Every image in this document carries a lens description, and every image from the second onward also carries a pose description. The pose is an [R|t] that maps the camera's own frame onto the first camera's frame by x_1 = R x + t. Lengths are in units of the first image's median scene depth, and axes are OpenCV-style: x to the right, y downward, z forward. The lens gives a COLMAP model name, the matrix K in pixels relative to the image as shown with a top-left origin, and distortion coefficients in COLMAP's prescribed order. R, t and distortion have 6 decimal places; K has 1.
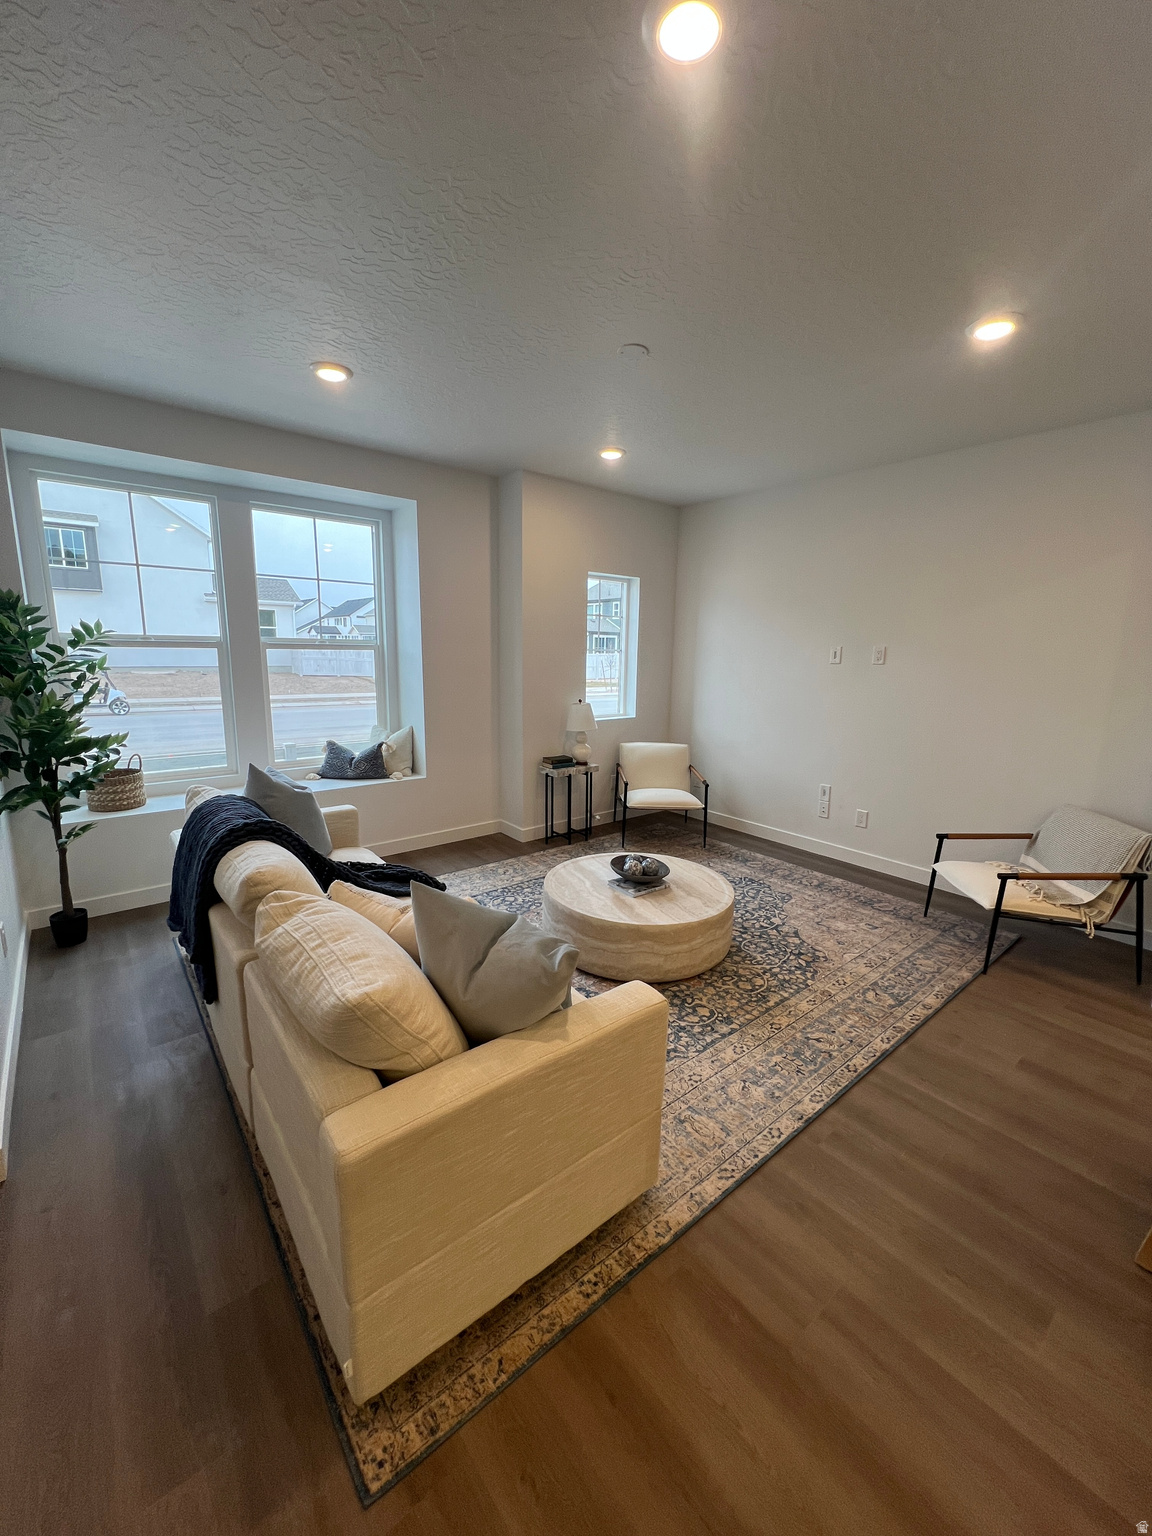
lens RADIAL K [[619.3, 0, 582.3], [0, 619.3, 762.6], [0, 0, 1]] dist [0.008029, -0.000115]
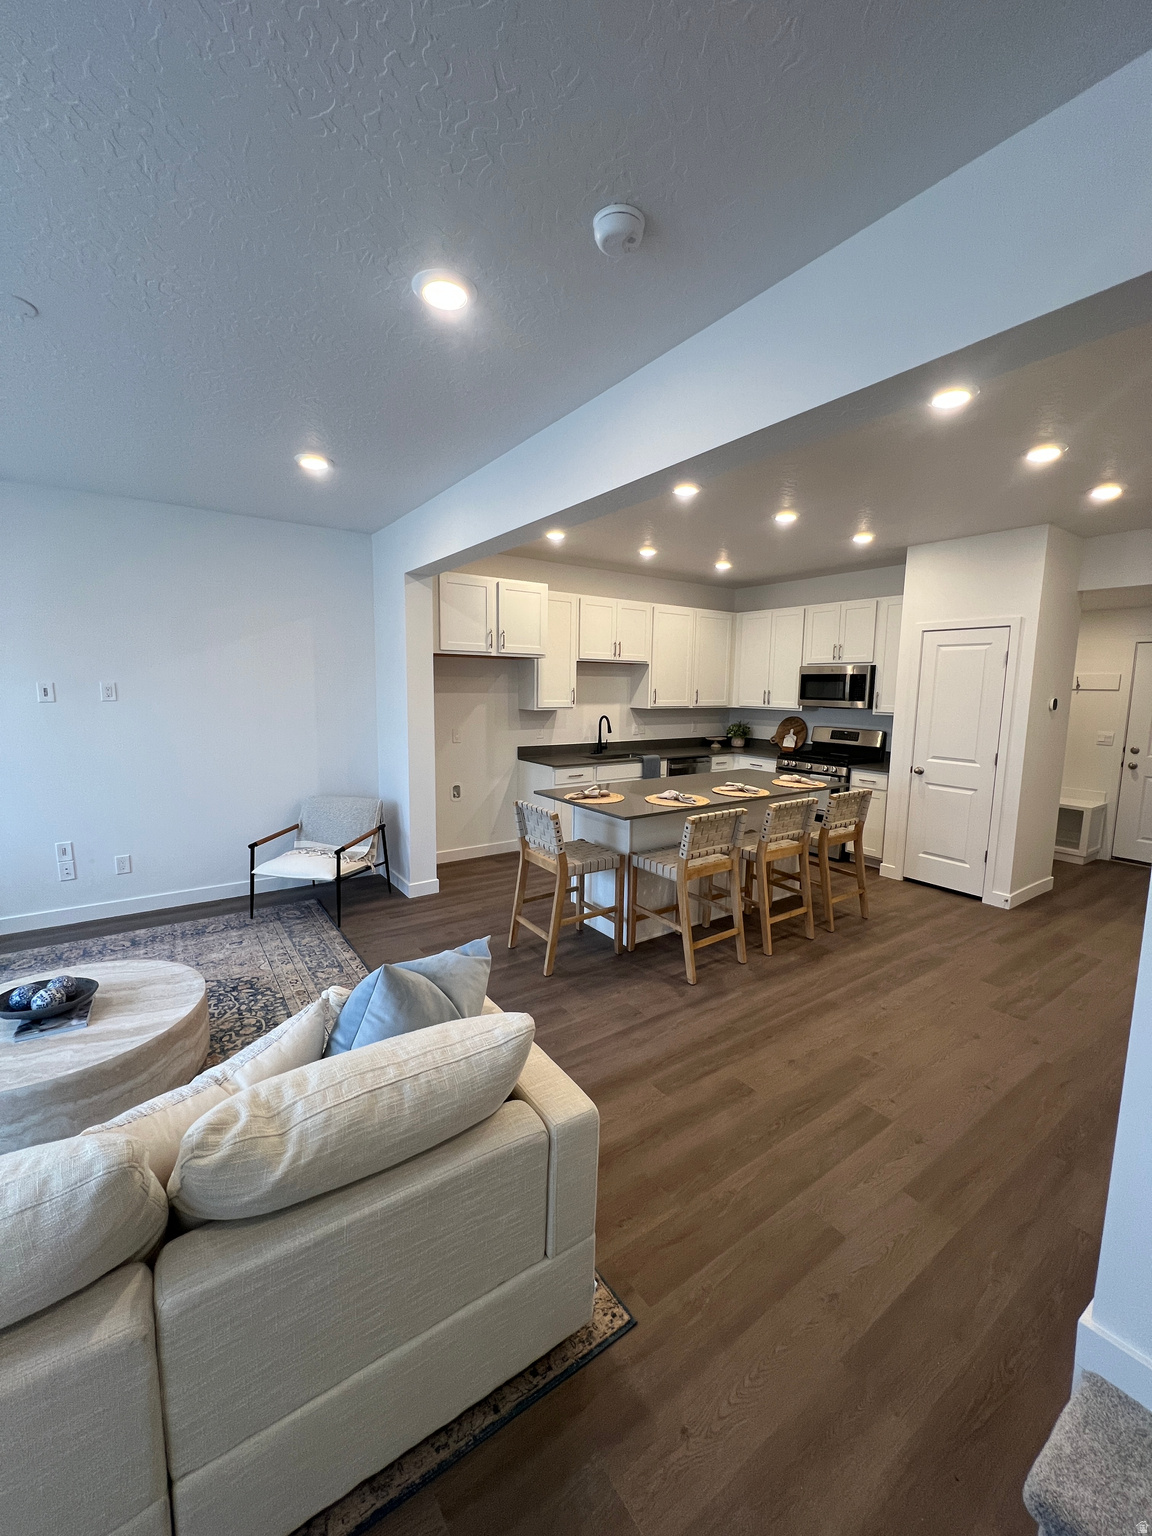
lens RADIAL K [[619.3, 0, 581.5], [0, 619.3, 766.0], [0, 0, 1]] dist [0.008029, -0.000115]
pose [[0.071102, -0.146375, 0.986671, -0.575962], [0.169810, 0.976511, 0.132631, -0.088223], [-0.982909, 0.158116, 0.094288, 0.293833]]
